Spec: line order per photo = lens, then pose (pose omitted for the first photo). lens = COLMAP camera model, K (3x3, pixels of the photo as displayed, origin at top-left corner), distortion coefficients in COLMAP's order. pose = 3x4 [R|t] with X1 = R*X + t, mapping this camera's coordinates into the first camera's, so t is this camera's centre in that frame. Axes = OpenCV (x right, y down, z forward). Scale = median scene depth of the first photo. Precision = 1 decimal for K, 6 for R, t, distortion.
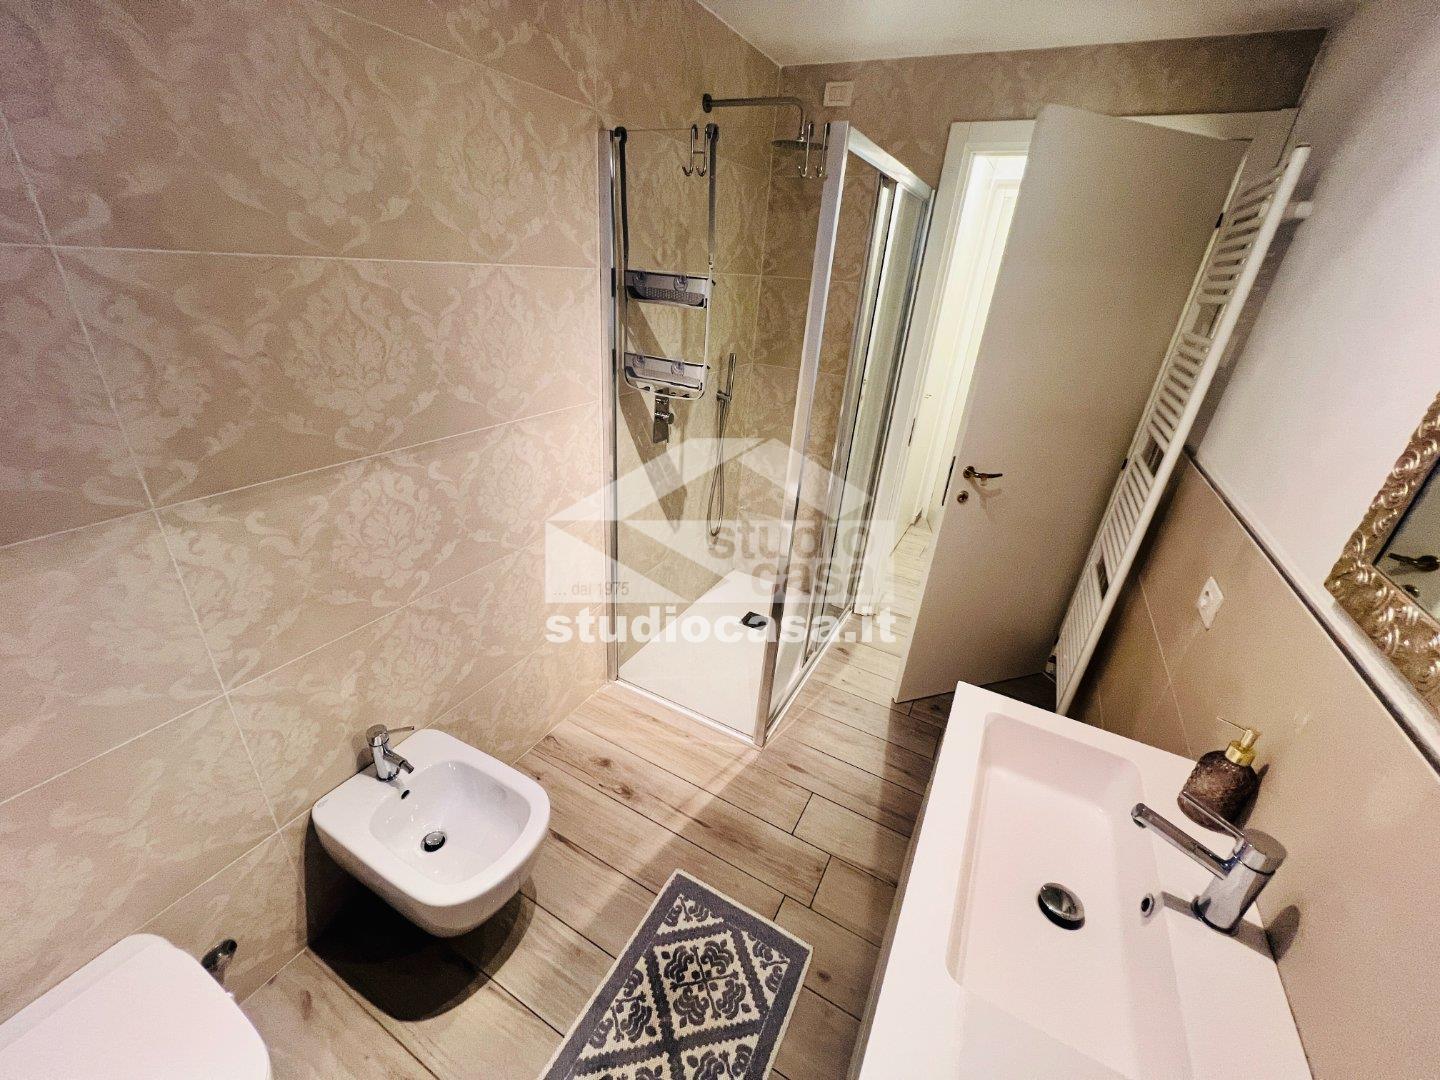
lens RADIAL K [[576.7, 0, 713.0], [0, 576.7, 533.0], [0, 0, 1]] dist [-0.003868, 0.001721]
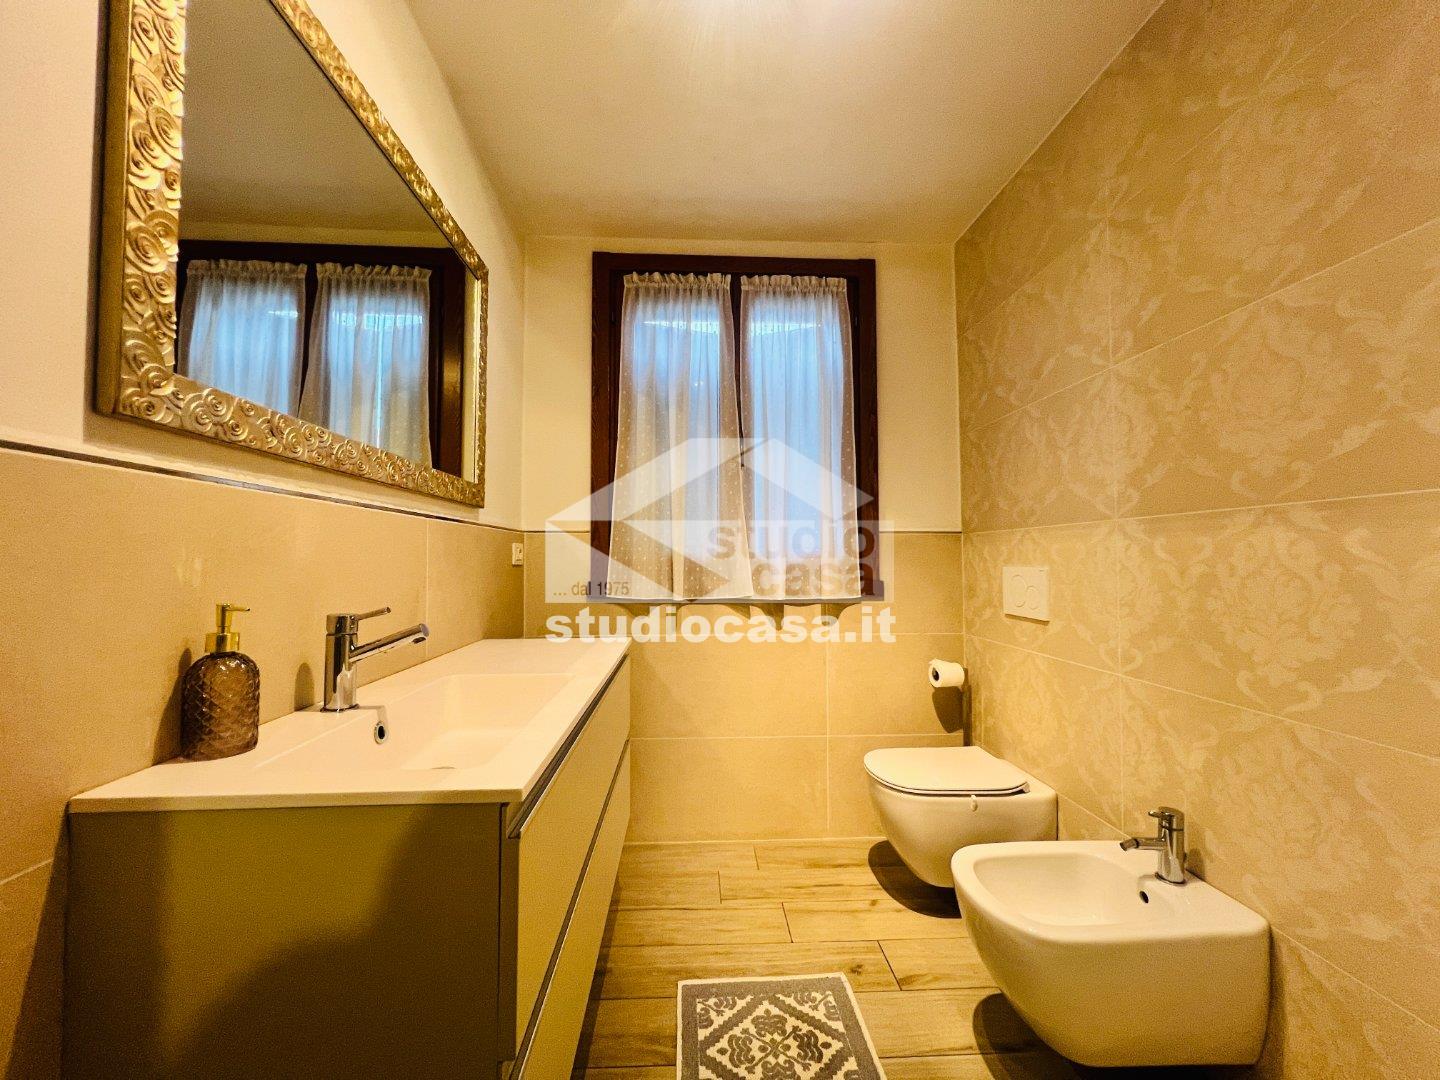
lens RADIAL K [[576.7, 0, 713.6], [0, 576.7, 544.2], [0, 0, 1]] dist [-0.003868, 0.001721]
pose [[-0.854987, -0.080872, -0.512305, 0.546070], [-0.269791, 0.912959, 0.306136, -0.121629], [0.442956, 0.399958, -0.802386, 1.341064]]
